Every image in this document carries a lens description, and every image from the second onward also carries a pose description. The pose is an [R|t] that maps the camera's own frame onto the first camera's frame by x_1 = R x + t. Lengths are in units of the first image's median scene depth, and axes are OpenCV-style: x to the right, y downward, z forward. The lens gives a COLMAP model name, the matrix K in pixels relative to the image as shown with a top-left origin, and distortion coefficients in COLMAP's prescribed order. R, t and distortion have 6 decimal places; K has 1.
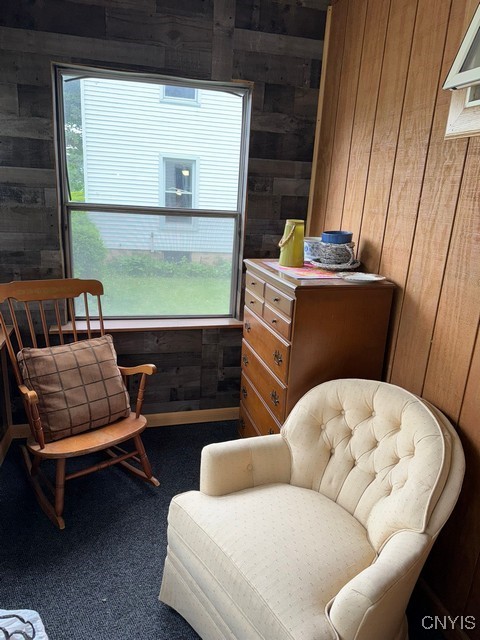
lens RADIAL K [[446.1, 0, 239.3], [0, 446.1, 320.7], [0, 0, 1]] dist [0.039312, -0.006192]
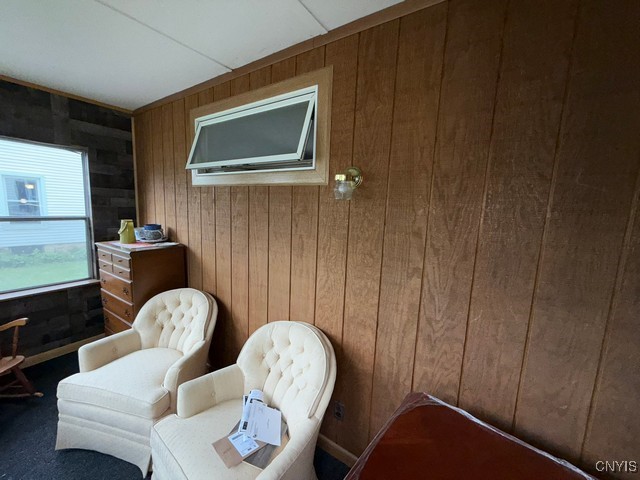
lens RADIAL K [[255.9, 0, 320.0], [0, 255.9, 241.9], [0, 0, 1]] dist [0.002281, -0.000116]
pose [[0.744332, -0.110395, 0.658622, 0.005799], [0.182733, 0.982271, -0.041870, 0.068489], [-0.642322, 0.151517, 0.751309, -0.359283]]
